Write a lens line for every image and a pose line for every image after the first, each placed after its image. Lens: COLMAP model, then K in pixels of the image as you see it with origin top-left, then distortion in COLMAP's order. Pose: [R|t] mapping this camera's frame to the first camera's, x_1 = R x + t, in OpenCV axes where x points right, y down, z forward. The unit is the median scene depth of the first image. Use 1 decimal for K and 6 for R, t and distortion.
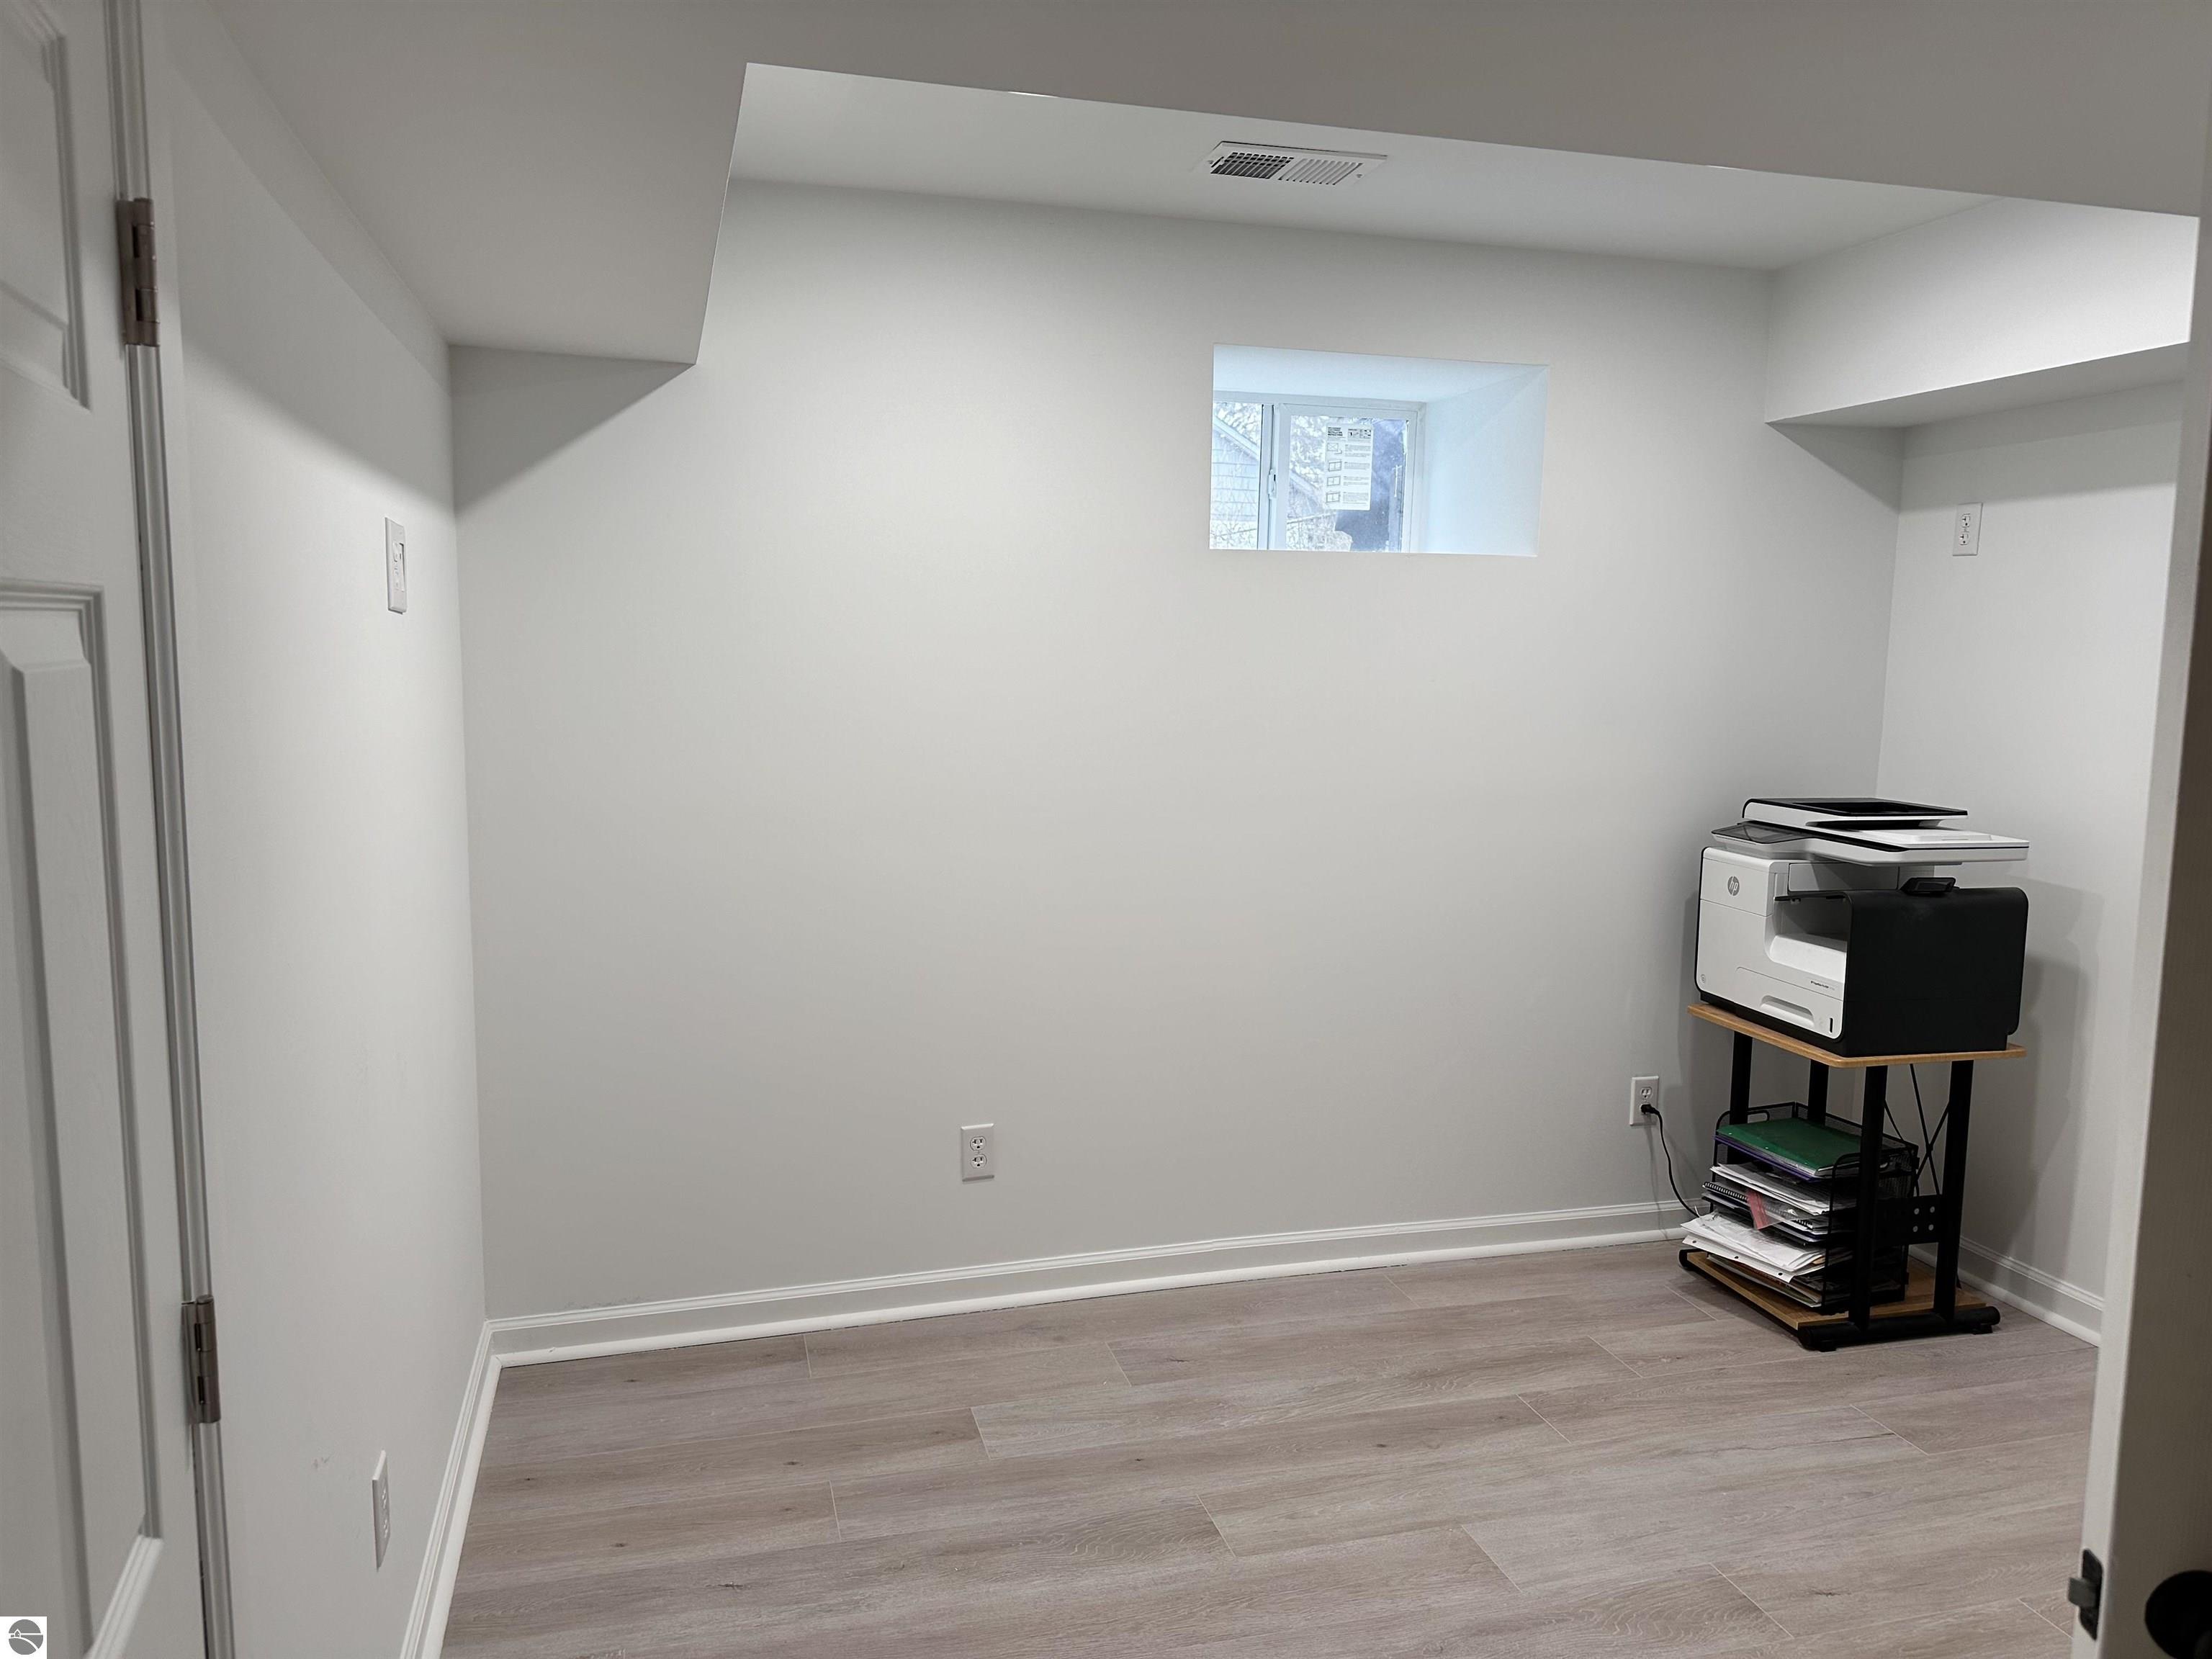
lens RADIAL K [[1572.5, 0, 1106.0], [0, 1572.5, 829.5], [0, 0, 1]] dist [0.113341, -0.175411]
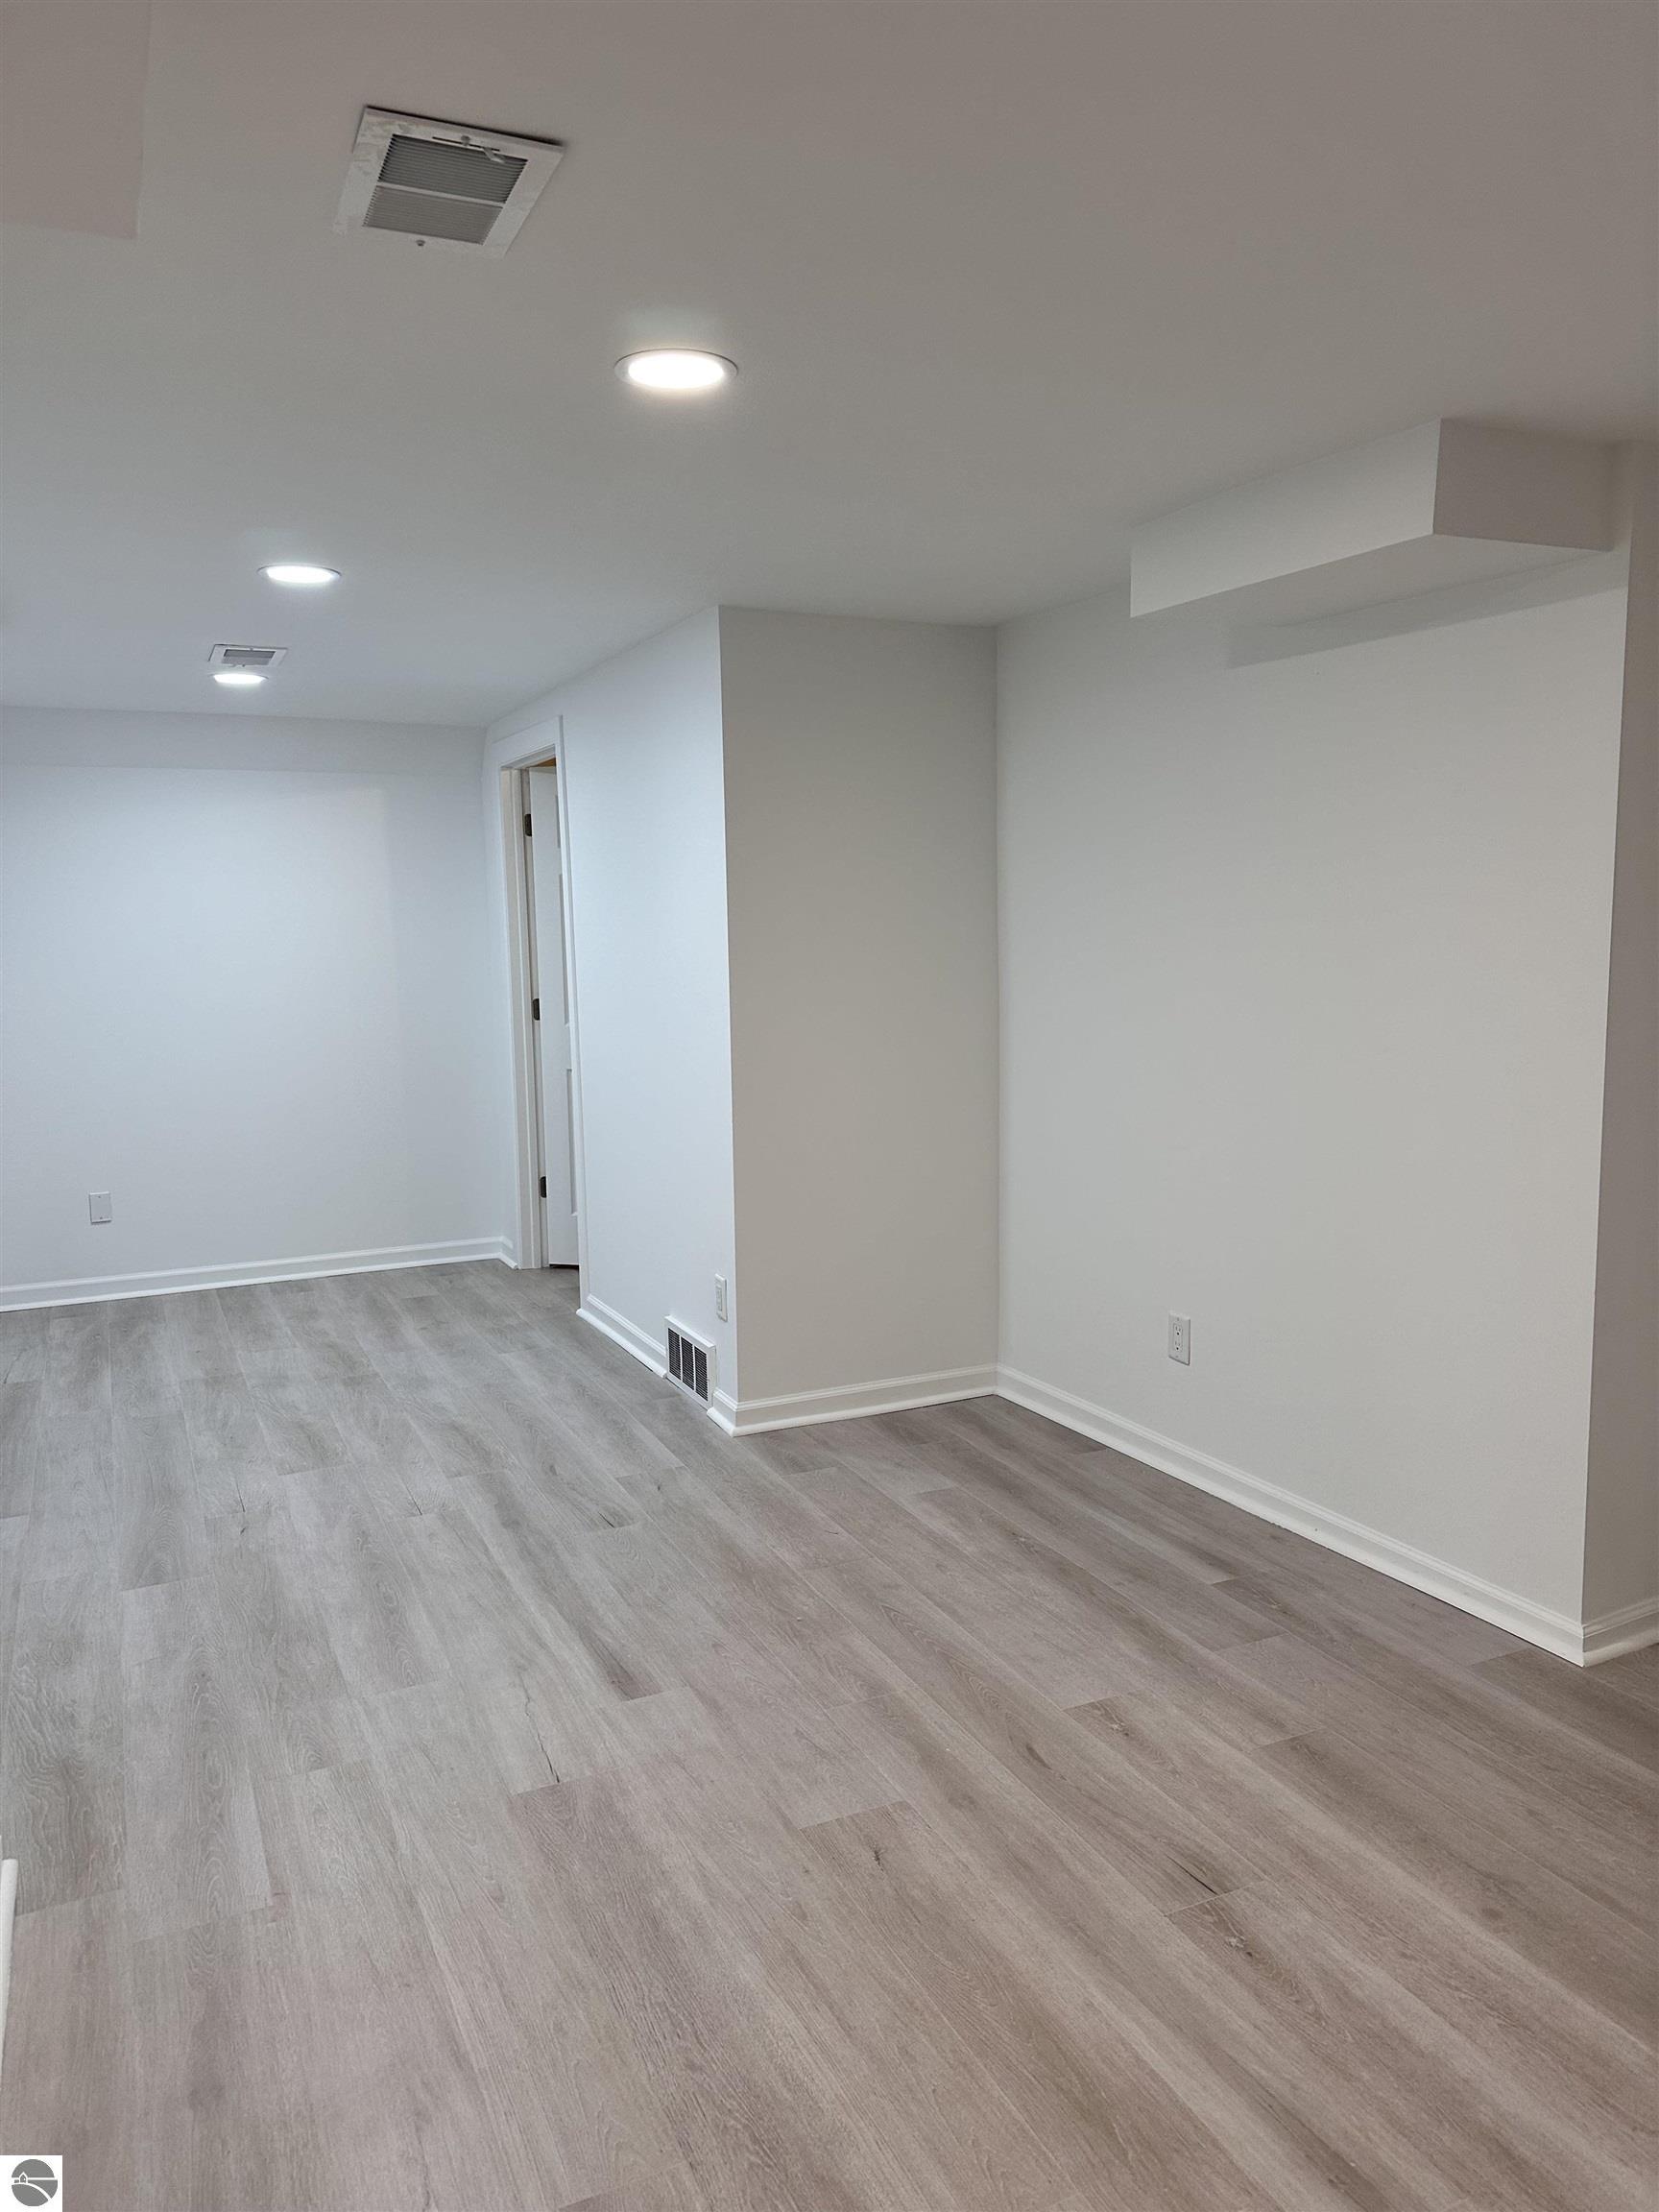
lens RADIAL K [[1572.5, 0, 829.5], [0, 1572.5, 1106.0], [0, 0, 1]] dist [0.113341, -0.175411]
pose [[0.167509, 0.109562, -0.979764, 1.397900], [-0.103333, 0.990283, 0.093072, -0.108866], [0.980440, 0.085652, 0.177203, 0.975971]]
